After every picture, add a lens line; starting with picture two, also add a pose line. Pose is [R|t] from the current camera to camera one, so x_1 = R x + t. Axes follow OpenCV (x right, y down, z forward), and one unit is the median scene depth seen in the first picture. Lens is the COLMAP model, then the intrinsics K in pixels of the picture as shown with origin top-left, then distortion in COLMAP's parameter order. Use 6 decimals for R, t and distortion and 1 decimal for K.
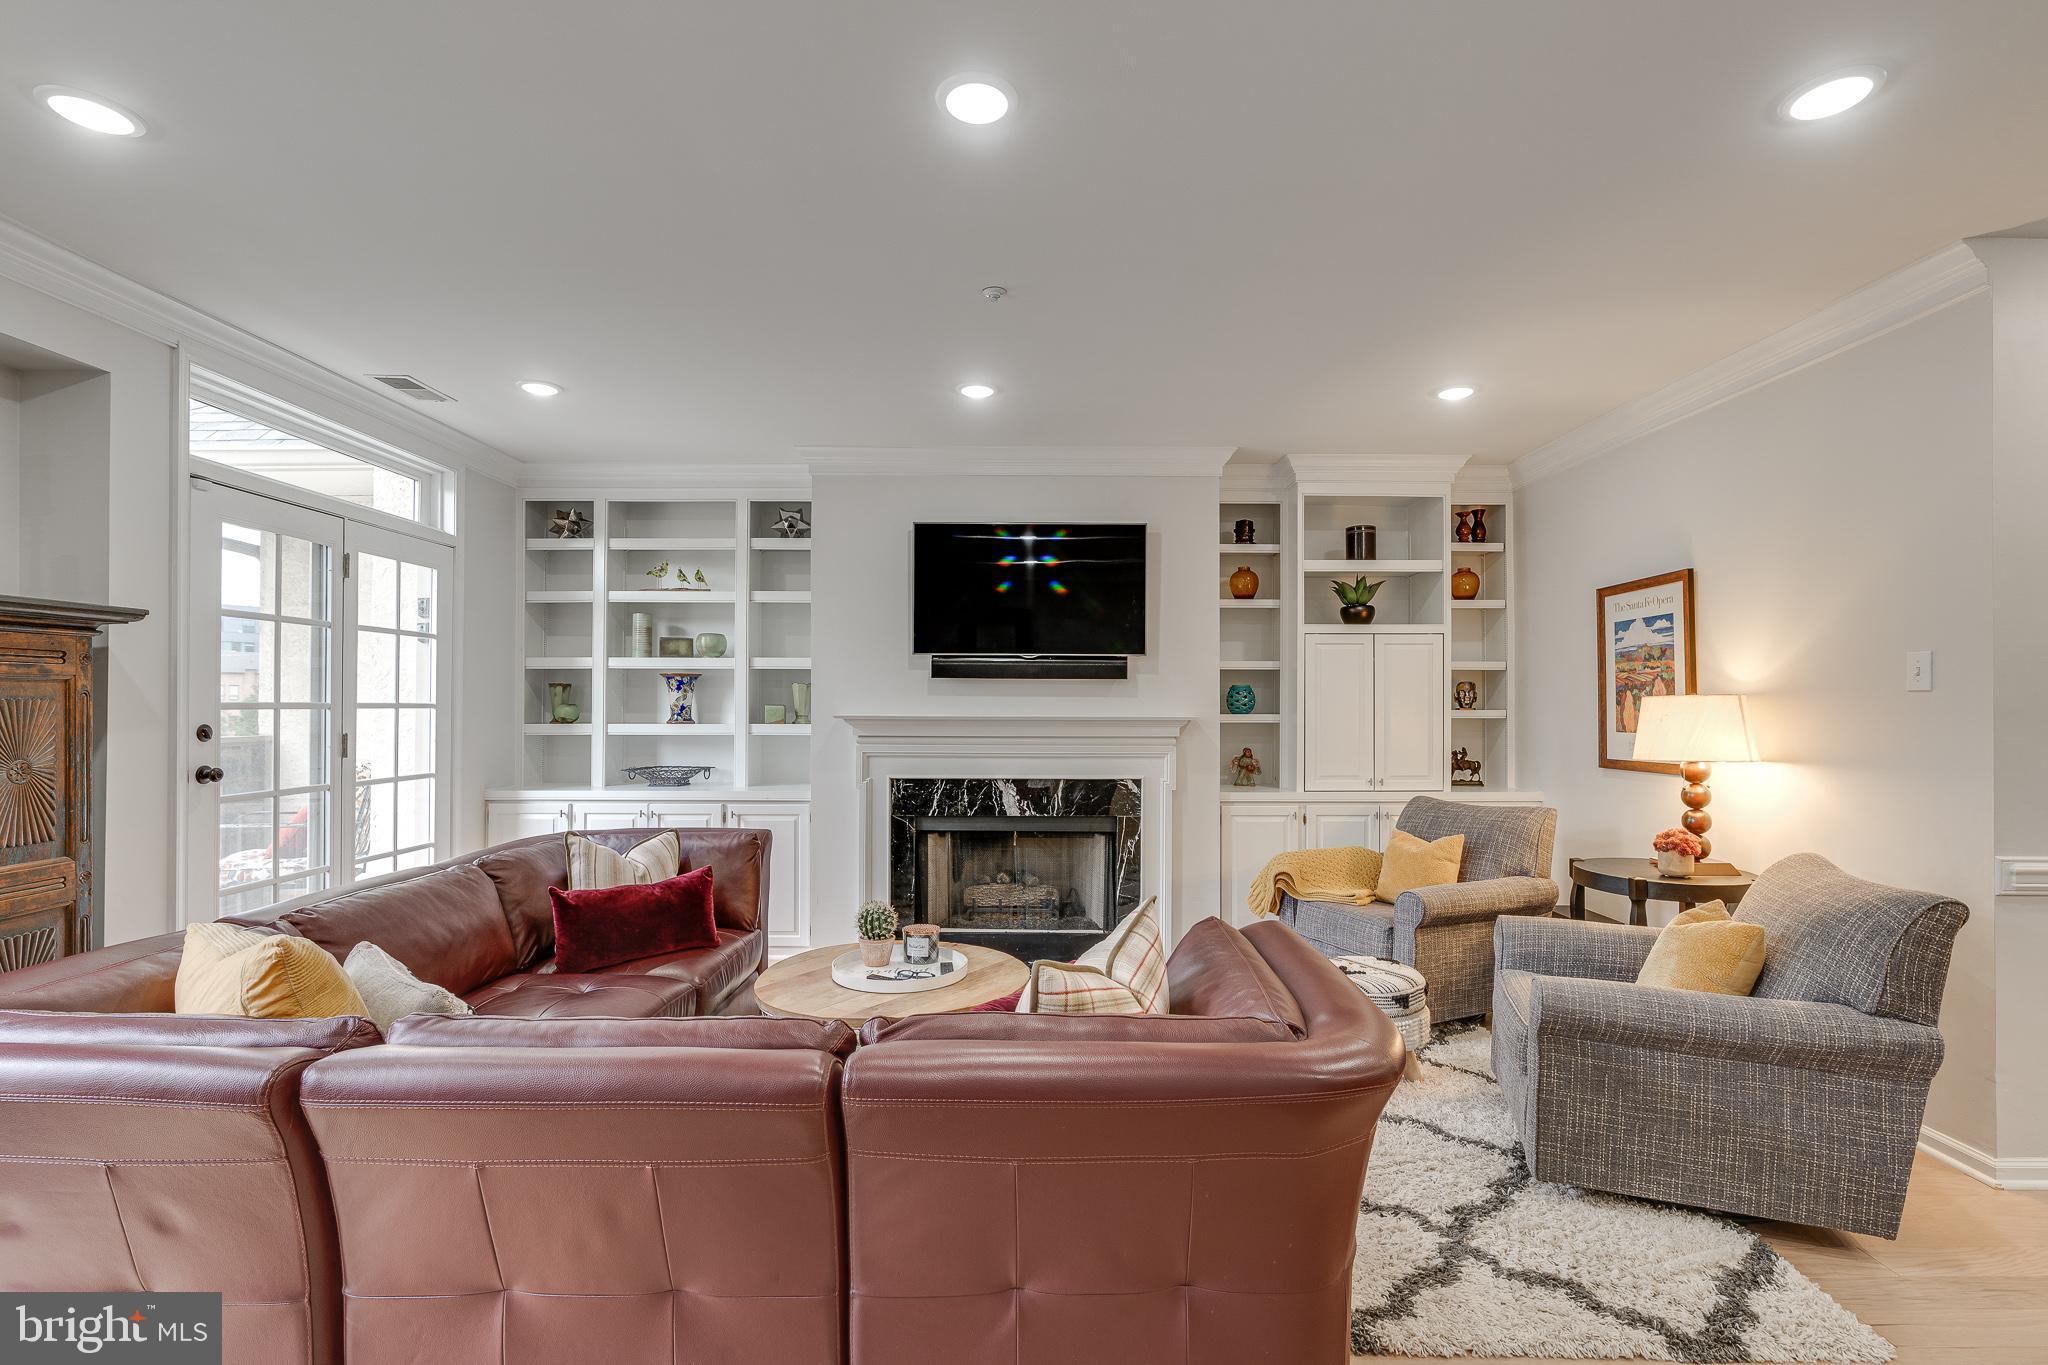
lens RADIAL K [[938.6, 0, 1035.3], [0, 938.6, 698.4], [0, 0, 1]] dist [-0.007483, 0.001821]
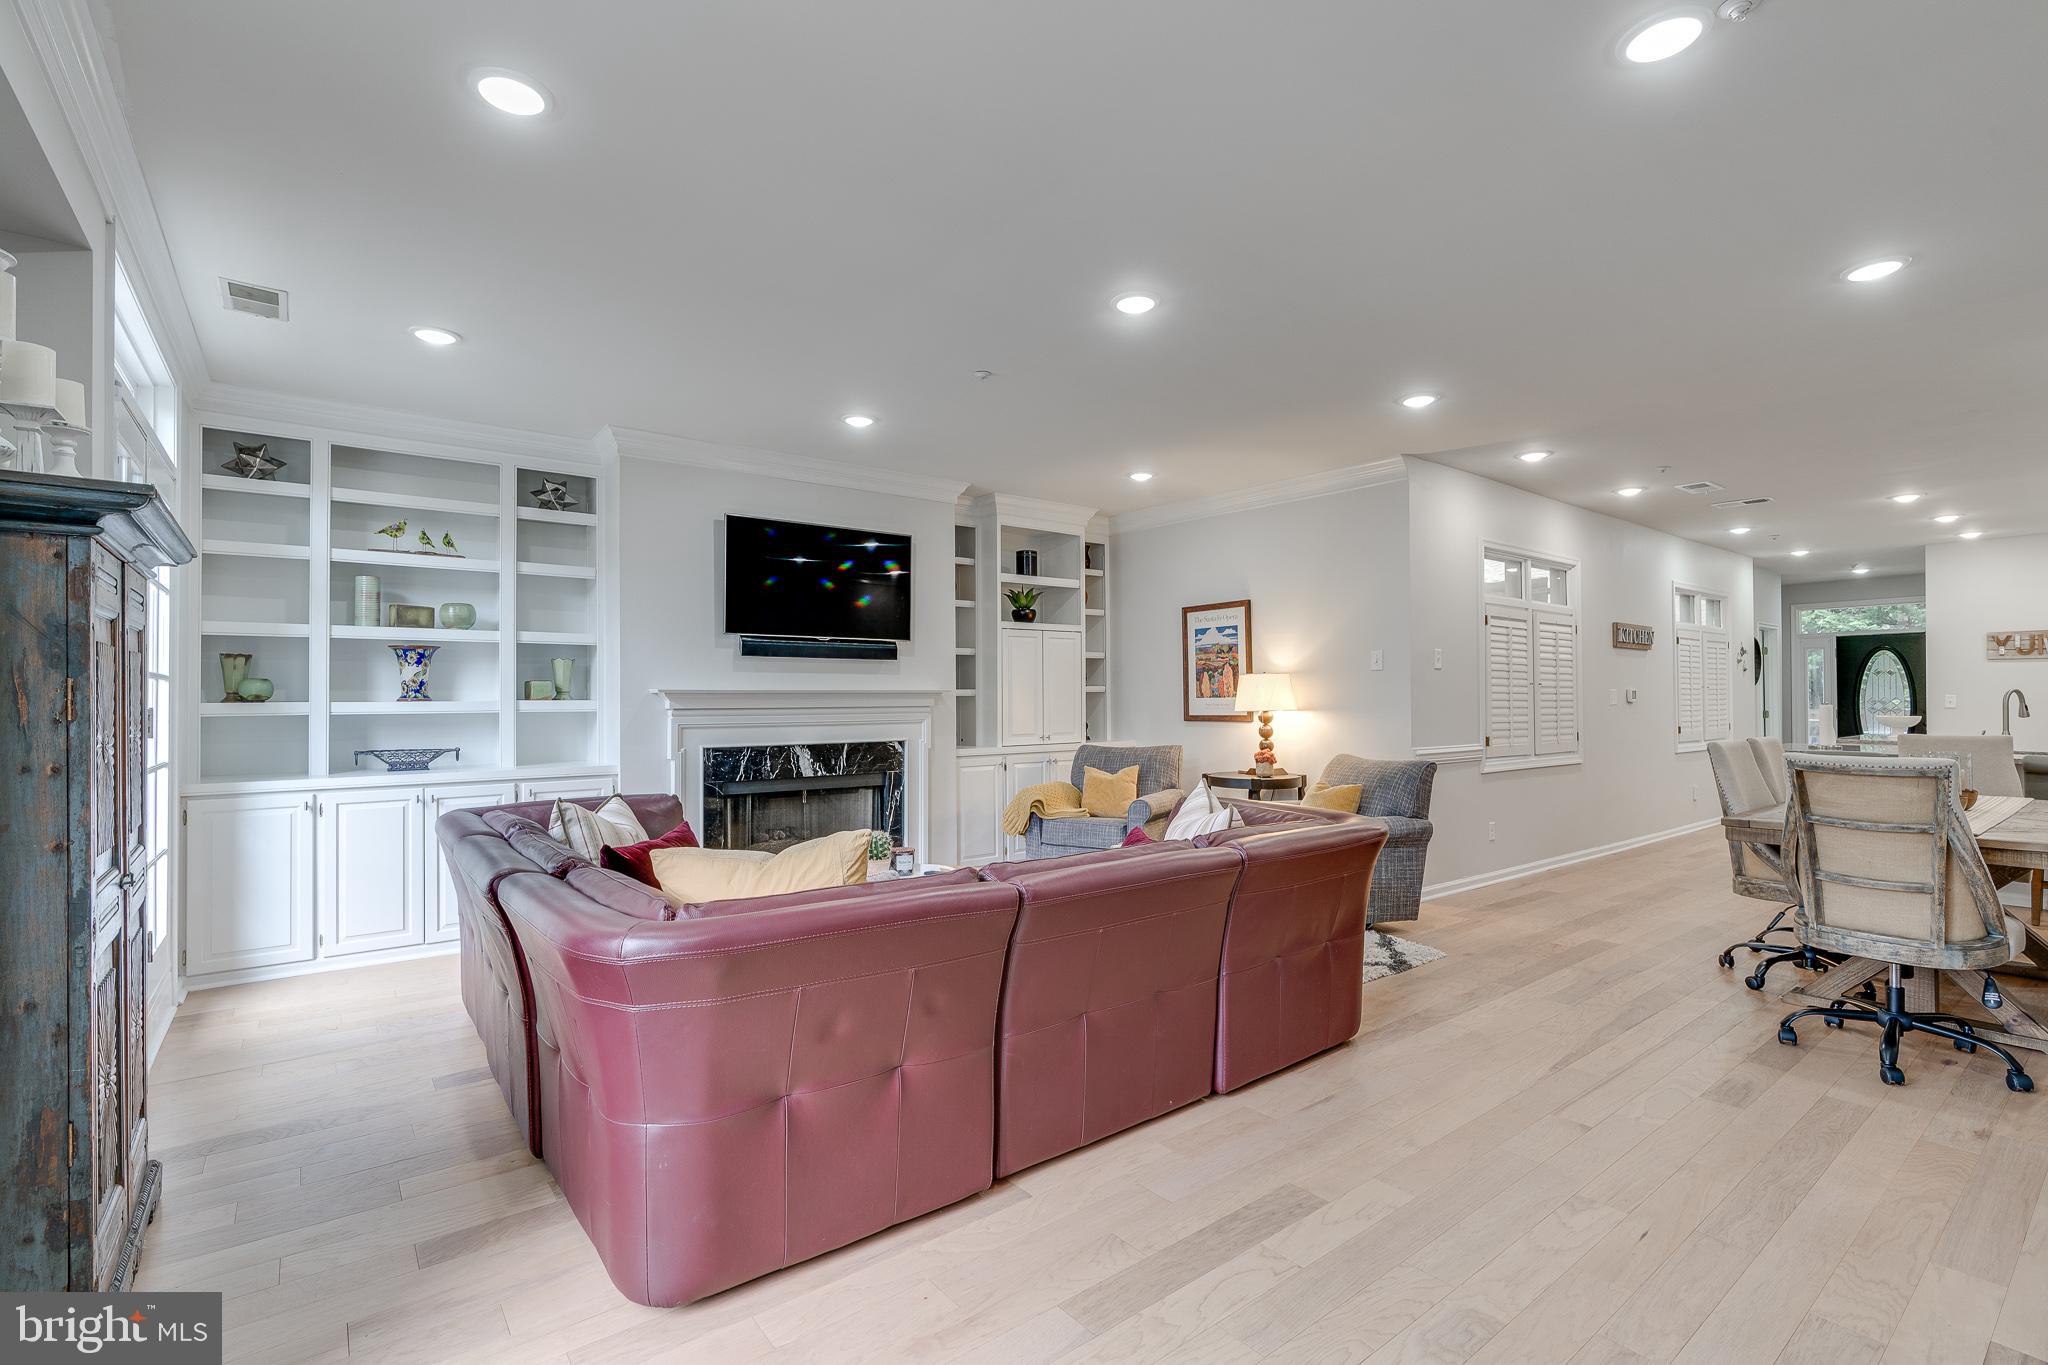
lens RADIAL K [[938.6, 0, 1032.3], [0, 938.6, 685.1], [0, 0, 1]] dist [-0.007483, 0.001821]
pose [[0.789579, 0.001316, 0.613648, -0.519884], [0.002574, 0.999982, -0.005456, 0.019963], [-0.613644, 0.005887, 0.789561, -0.081567]]
